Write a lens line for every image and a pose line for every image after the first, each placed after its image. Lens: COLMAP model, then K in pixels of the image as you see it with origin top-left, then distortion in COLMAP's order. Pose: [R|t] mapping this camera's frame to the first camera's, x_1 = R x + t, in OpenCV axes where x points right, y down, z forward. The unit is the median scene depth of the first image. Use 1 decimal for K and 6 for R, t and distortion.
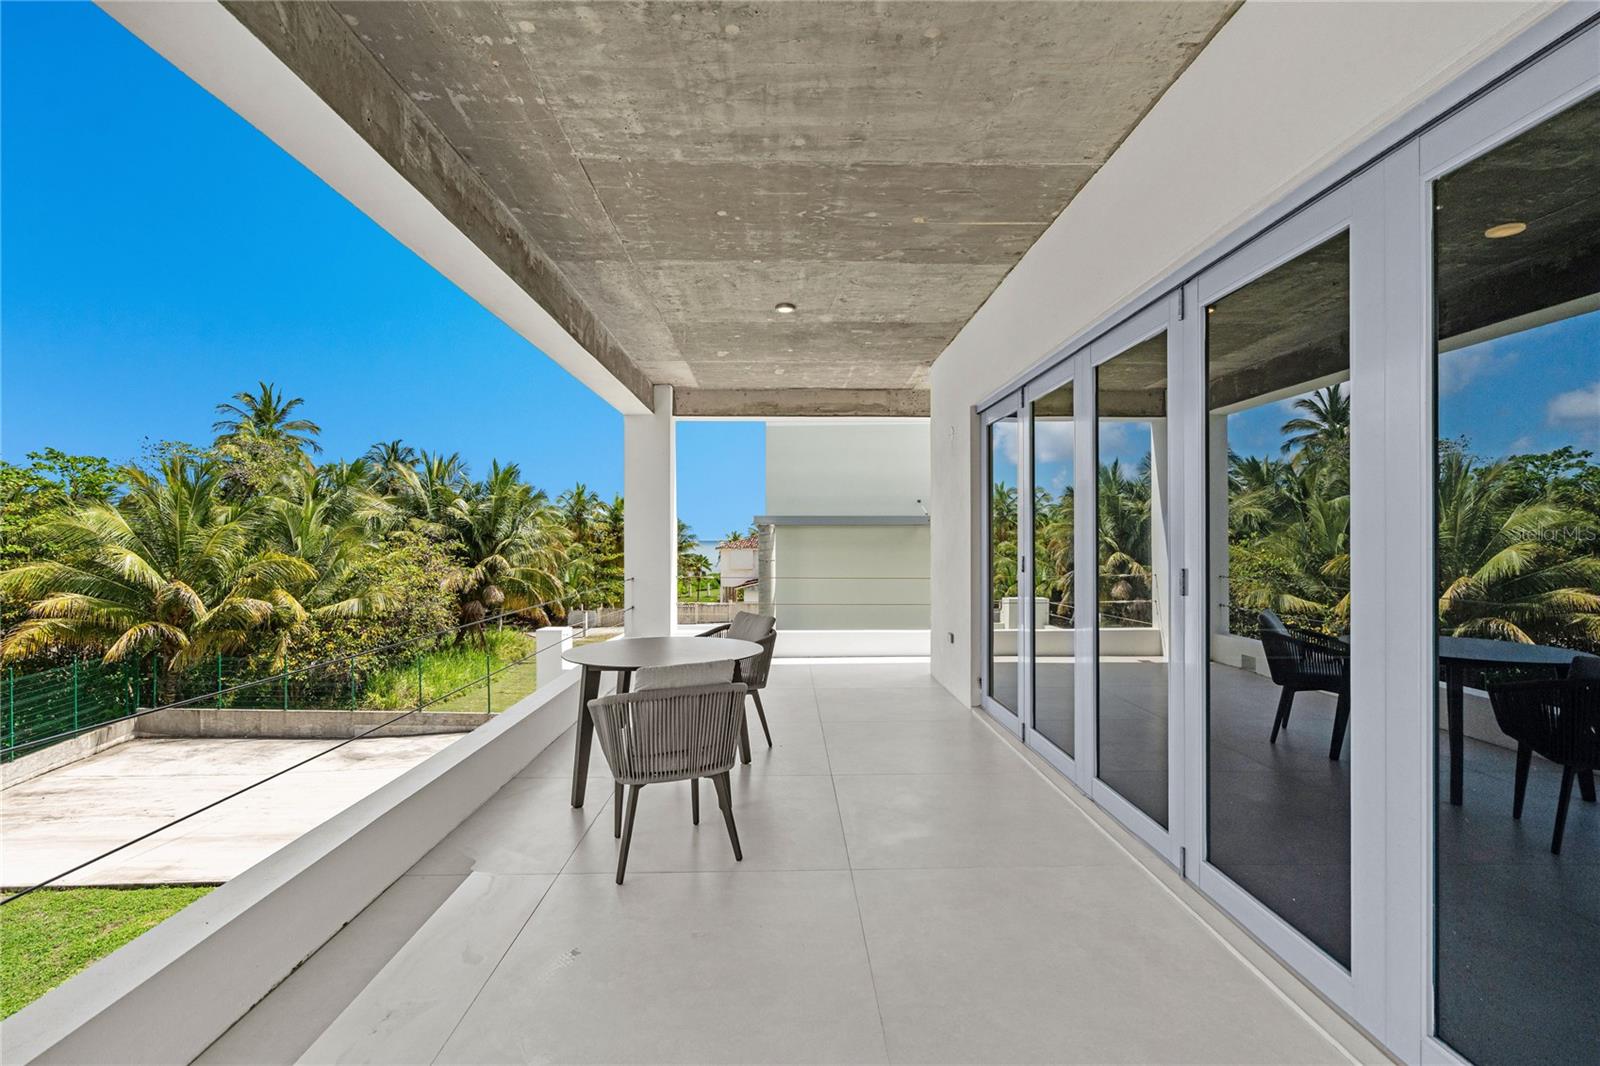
lens RADIAL K [[737.5, 0, 800.0], [0, 737.5, 533.0], [0, 0, 1]] dist [0.000142, 0.000010]
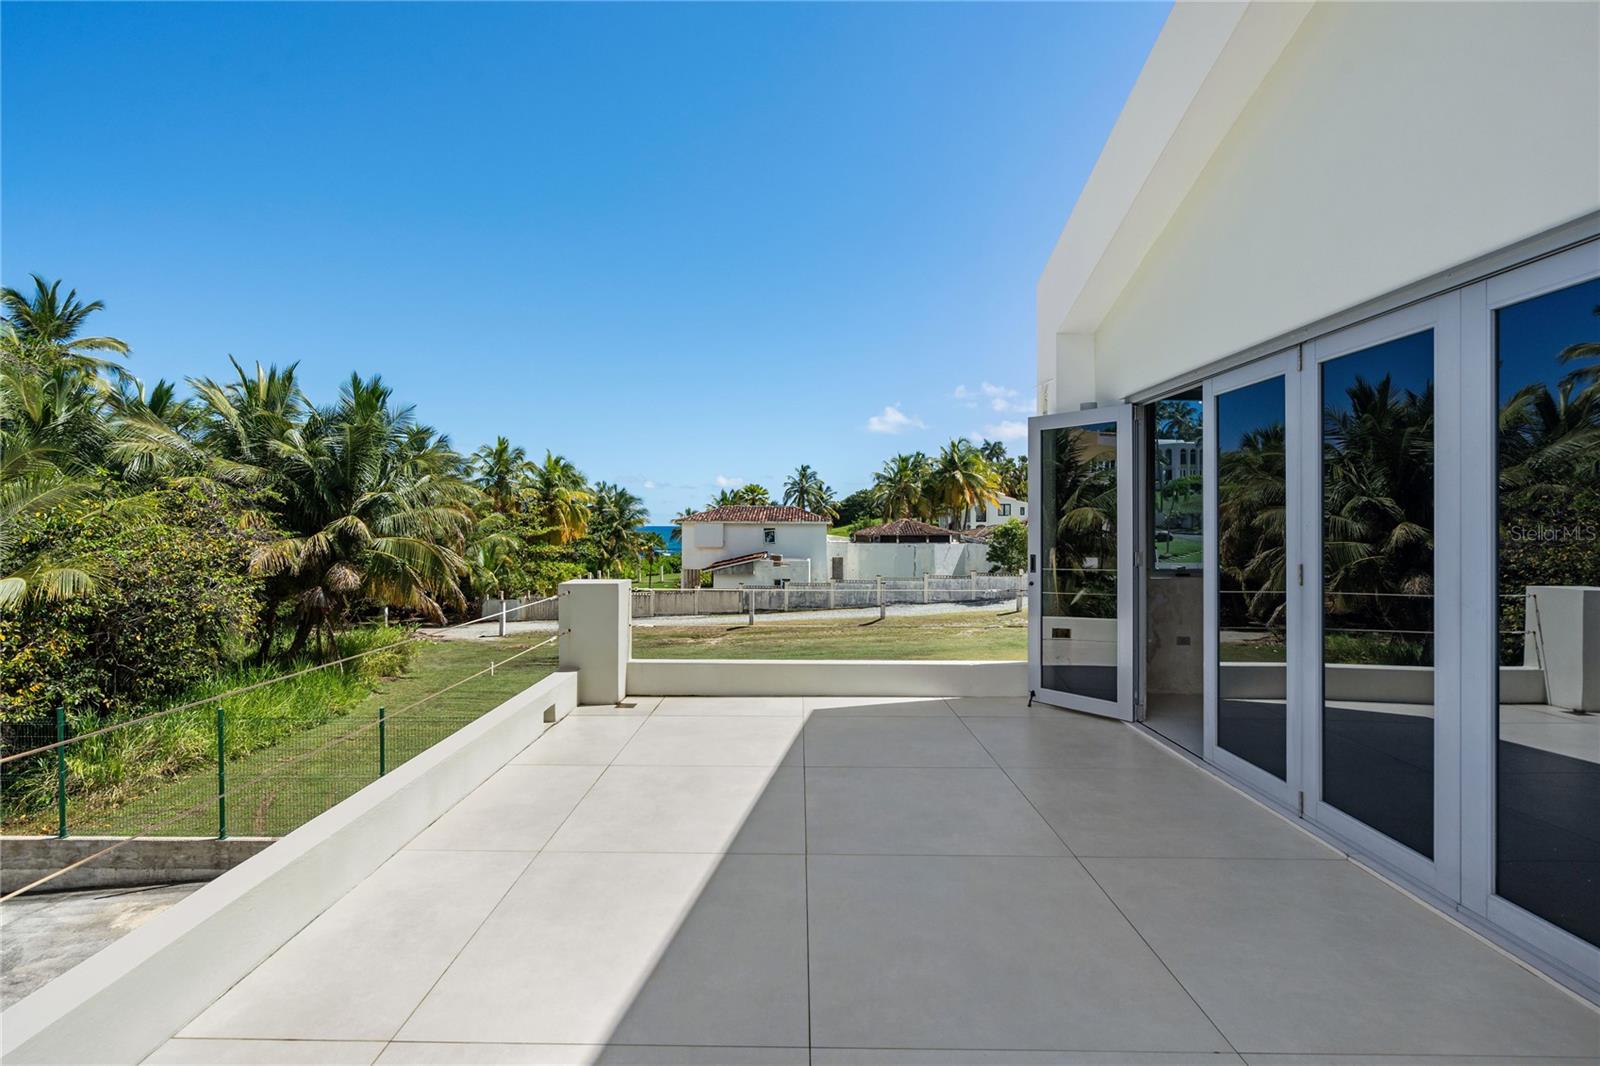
lens RADIAL K [[747.7, 0, 800.0], [0, 747.7, 533.0], [0, 0, 1]] dist [-0.000593, -0.000078]
pose [[0.997420, 0.011973, 0.070782, -0.058733], [-0.013391, 0.999718, 0.019590, 0.024659], [-0.070527, -0.020487, 0.997299, 0.295499]]
